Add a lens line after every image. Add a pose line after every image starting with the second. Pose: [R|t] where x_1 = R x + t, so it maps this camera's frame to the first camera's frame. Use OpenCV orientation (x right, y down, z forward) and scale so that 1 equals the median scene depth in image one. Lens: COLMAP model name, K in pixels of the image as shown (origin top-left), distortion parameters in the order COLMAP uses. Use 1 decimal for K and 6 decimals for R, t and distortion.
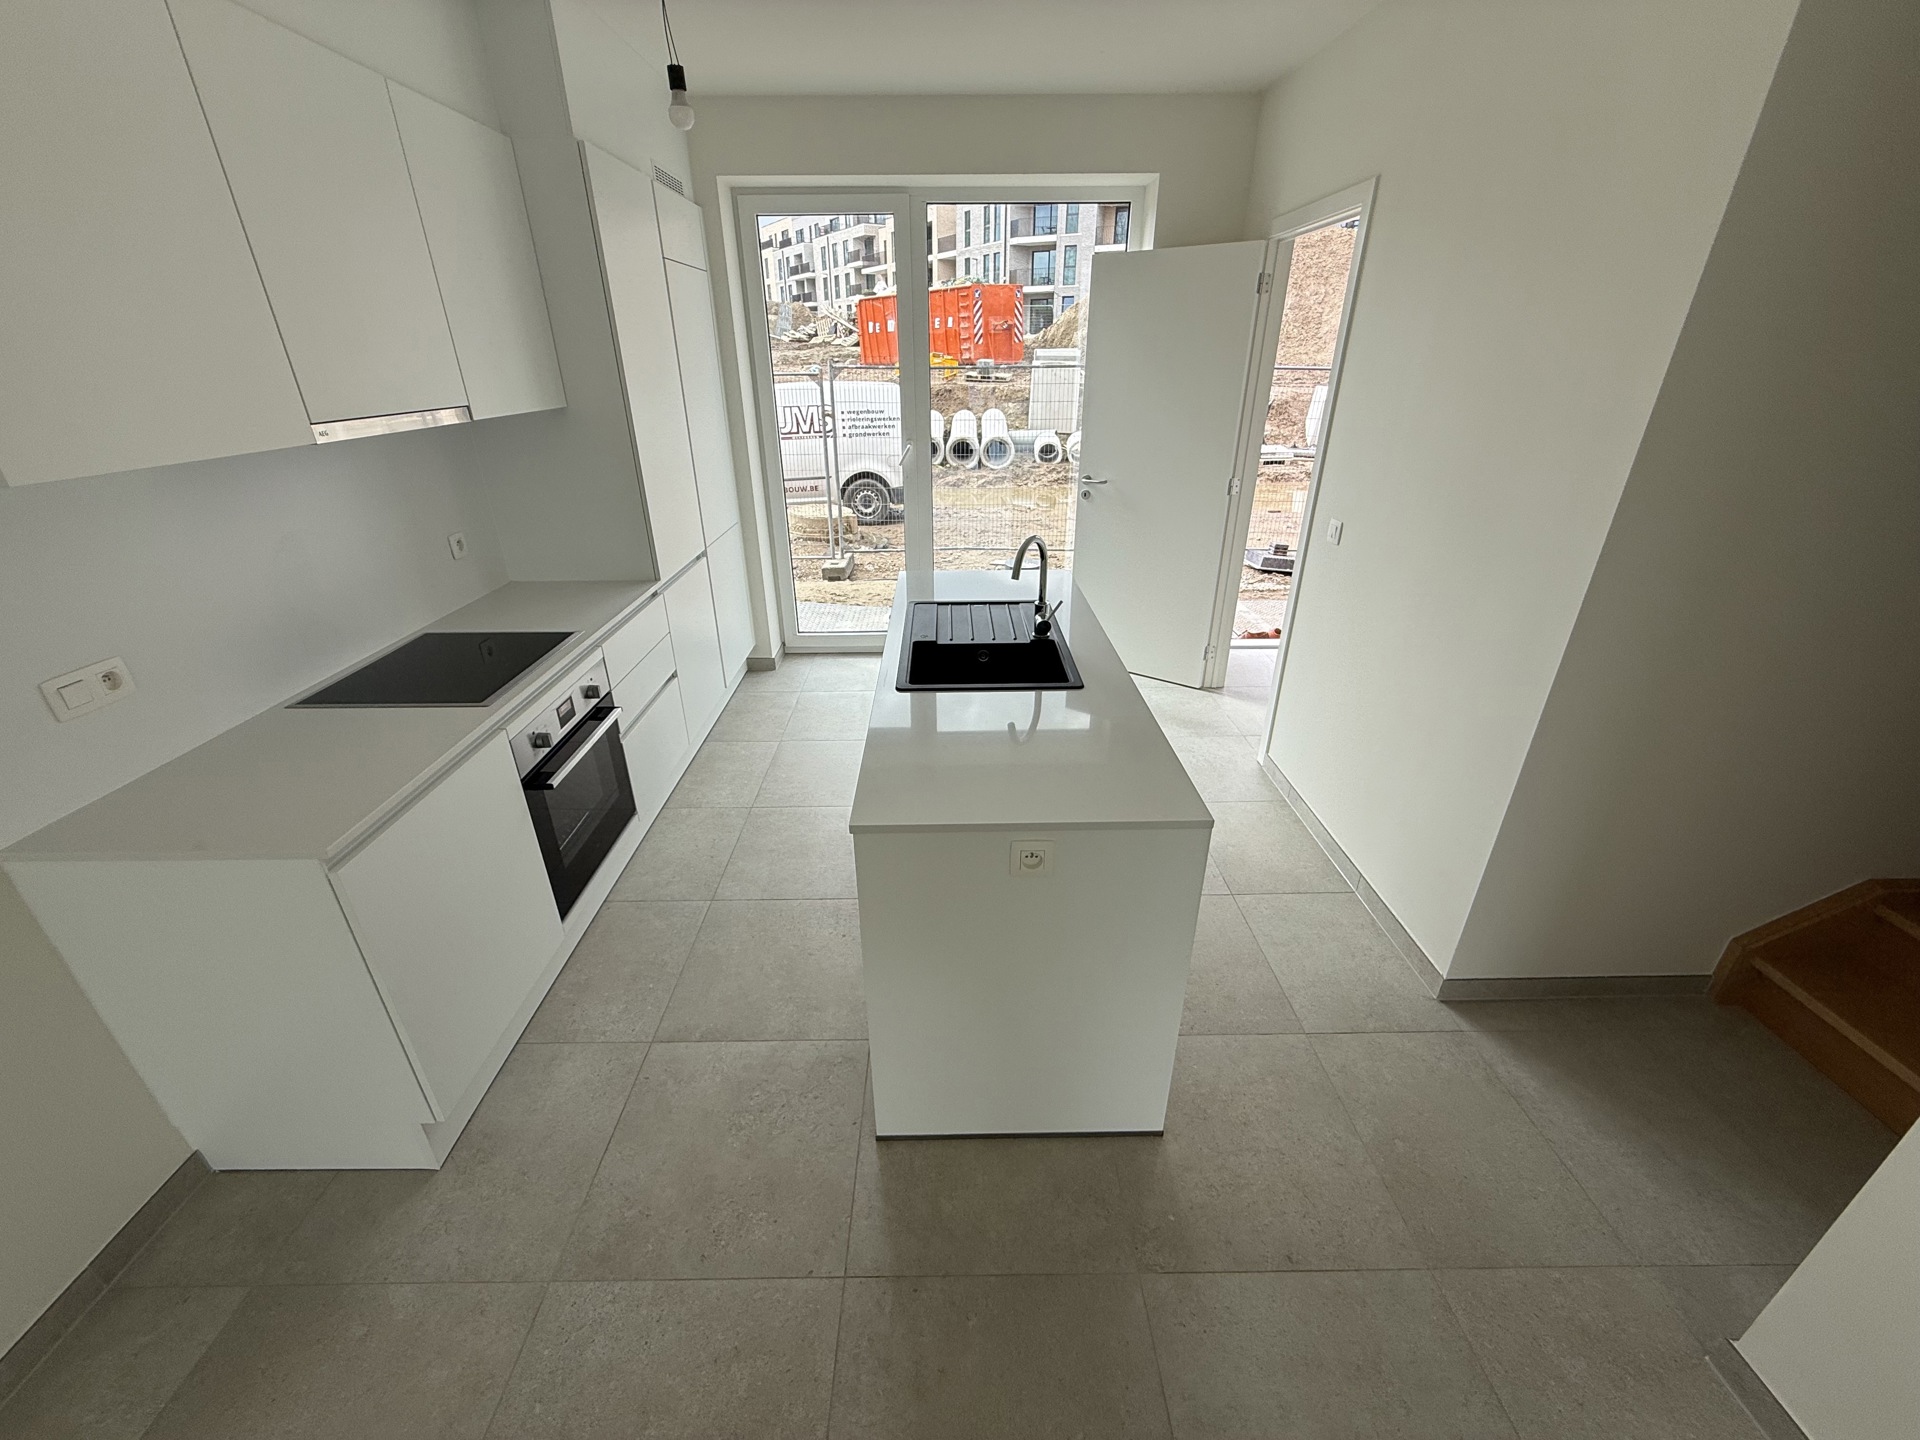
lens RADIAL K [[764.4, 0, 954.0], [0, 764.4, 717.6], [0, 0, 1]] dist [0.000799, -0.000045]
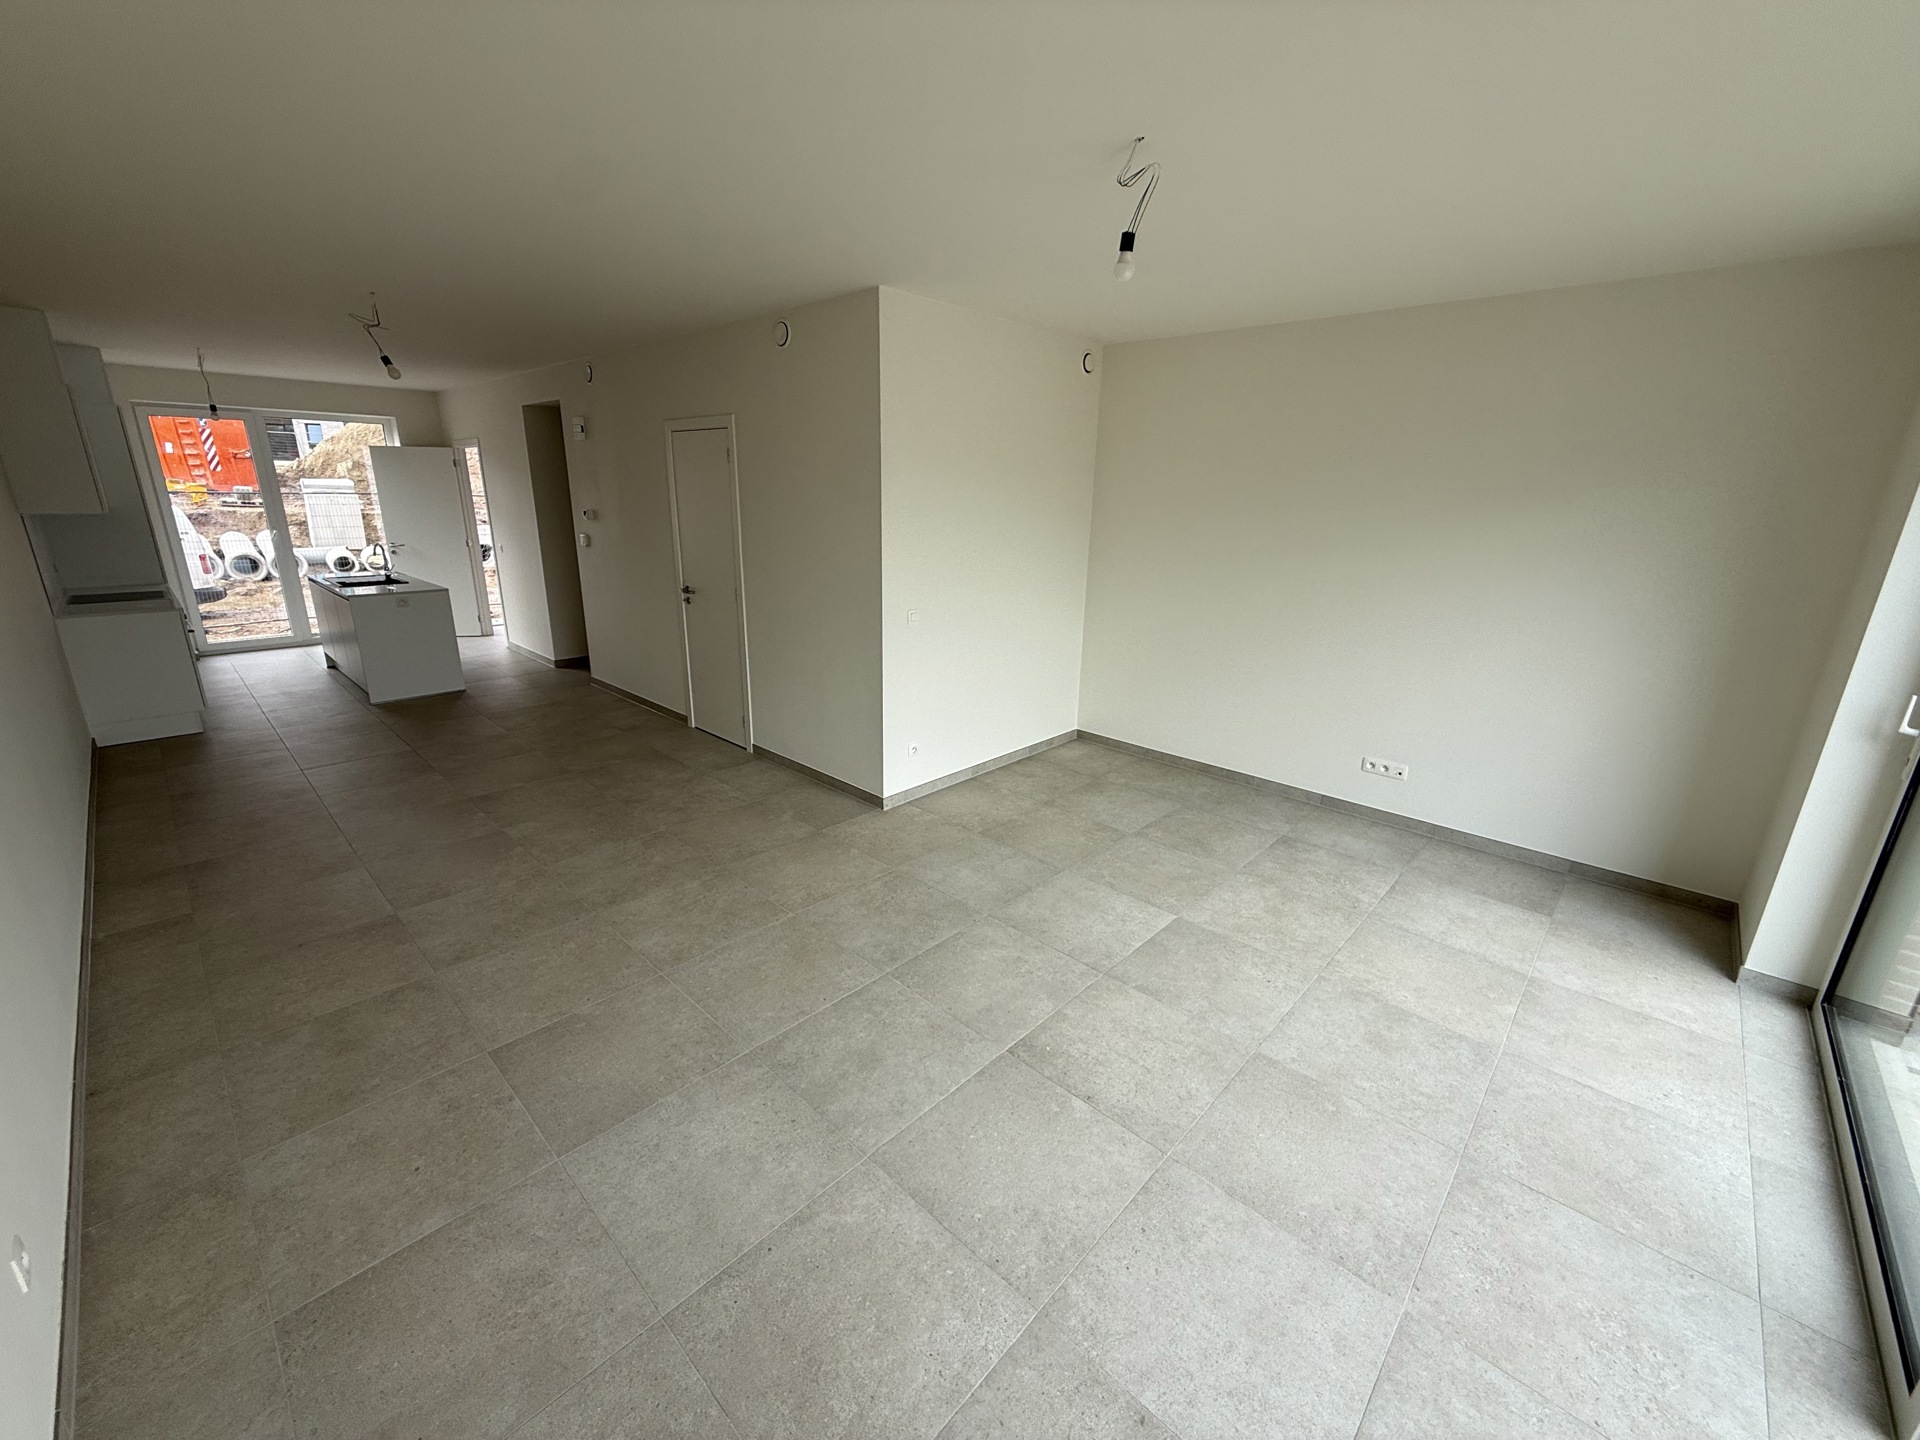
lens RADIAL K [[764.4, 0, 954.0], [0, 764.4, 717.6], [0, 0, 1]] dist [0.000799, -0.000045]
pose [[0.694365, -0.186190, 0.695119, -0.070648], [0.289575, 0.956585, -0.033036, 0.153452], [-0.658790, 0.224228, 0.718135, -0.329533]]
